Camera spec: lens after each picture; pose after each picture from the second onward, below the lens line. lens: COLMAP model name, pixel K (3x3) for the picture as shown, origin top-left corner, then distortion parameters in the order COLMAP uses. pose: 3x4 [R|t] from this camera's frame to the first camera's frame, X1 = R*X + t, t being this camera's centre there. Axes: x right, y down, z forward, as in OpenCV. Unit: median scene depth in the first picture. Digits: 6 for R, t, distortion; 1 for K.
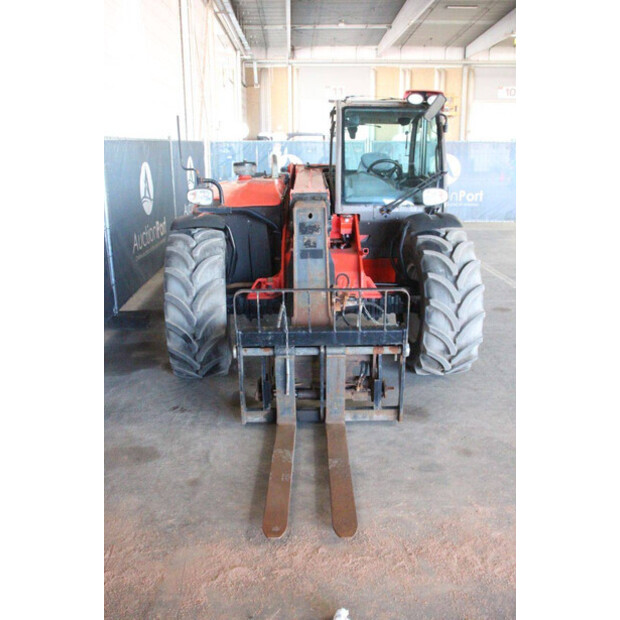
lens RADIAL K [[594.6, 0, 311.9], [0, 594.6, 313.4], [0, 0, 1]] dist [-0.062602, 0.000000]
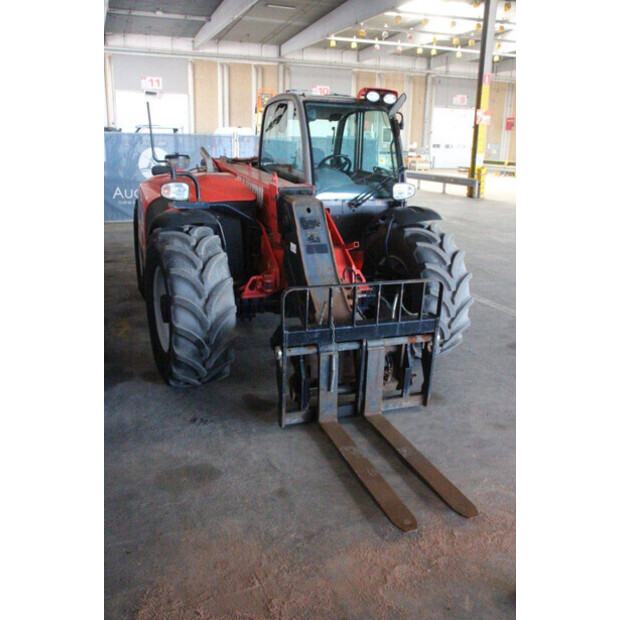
lens RADIAL K [[594.6, 0, 312.4], [0, 594.6, 311.6], [0, 0, 1]] dist [-0.062602, 0.000000]
pose [[0.945898, -0.063365, 0.318217, -0.355961], [0.061622, 0.997978, 0.015552, -0.012326], [-0.318559, 0.004898, 0.947890, 0.069405]]
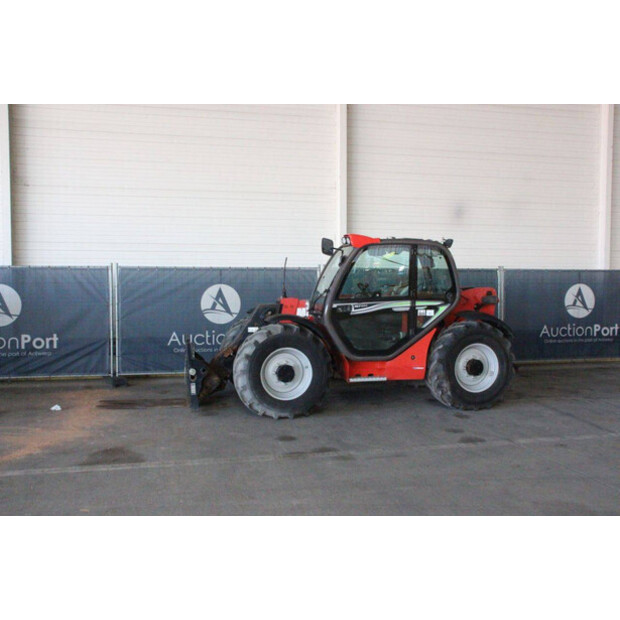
lens RADIAL K [[652.7, 0, 307.5], [0, 652.7, 311.5], [0, 0, 1]] dist [-0.052801, 0.000000]
pose [[0.205881, 0.052840, -0.977149, 2.220114], [-0.269732, 0.962924, -0.004761, -0.212315], [0.940669, 0.264548, 0.212500, 0.798955]]
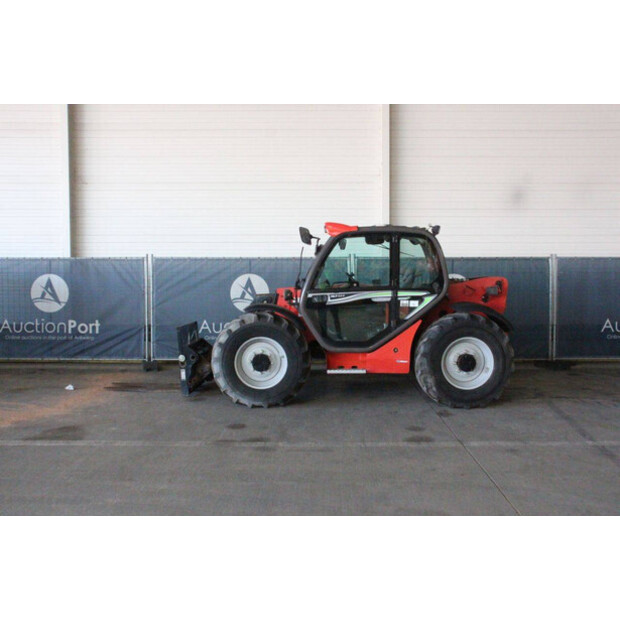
lens RADIAL K [[652.7, 0, 308.6], [0, 652.7, 309.3], [0, 0, 1]] dist [-0.052801, 0.000000]
pose [[-0.037848, 0.066027, -0.997100, 2.252823], [-0.270945, 0.959758, 0.073839, -0.365283], [0.961850, 0.272954, -0.018435, 1.337796]]
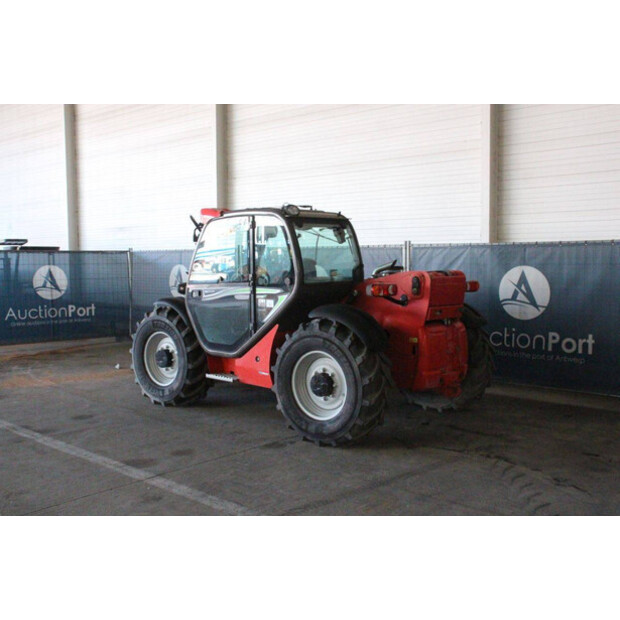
lens RADIAL K [[652.7, 0, 327.3], [0, 652.7, 318.7], [0, 0, 1]] dist [-0.052801, 0.000000]
pose [[-0.672381, 0.075809, -0.736313, 1.359325], [-0.192986, 0.942384, 0.273255, -0.745747], [0.714605, 0.325829, -0.619011, 2.687920]]
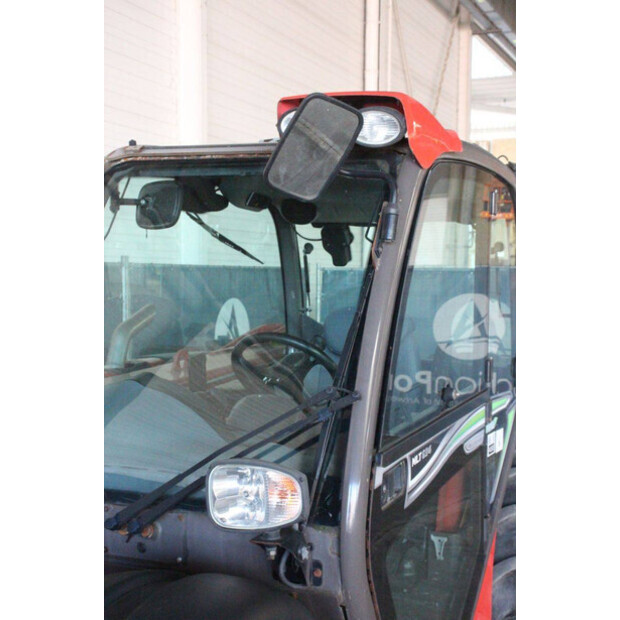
lens RADIAL K [[1056.1, 0, 311.4], [0, 1056.1, 310.2], [0, 0, 1]] dist [0.023902, 0.000000]
pose [[0.918003, 0.020805, -0.396028, 0.490459], [-0.115478, 0.969372, -0.216754, -0.219716], [0.379389, 0.244714, 0.892289, 0.737617]]
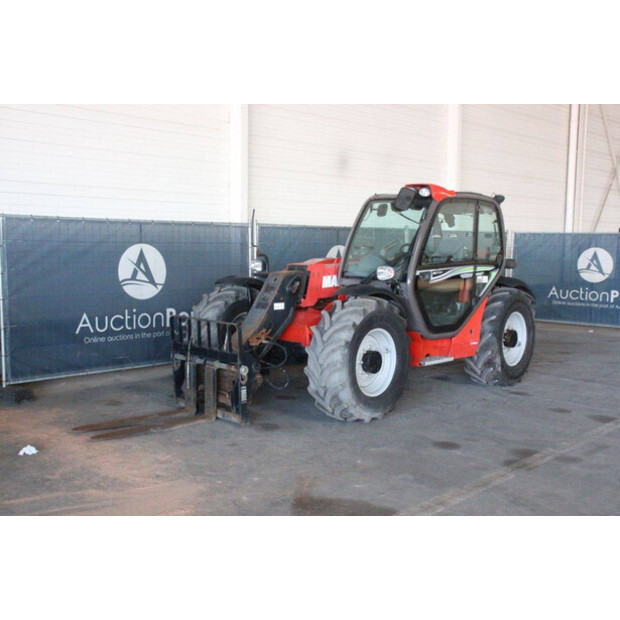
lens RADIAL K [[715.3, 0, 313.5], [0, 715.3, 310.3], [0, 0, 1]] dist [-0.013903, 0.000000]
pose [[0.697366, 0.084151, -0.711758, 1.368881], [-0.211399, 0.973053, -0.092081, 0.042143], [0.684830, 0.214679, 0.696363, -0.077543]]
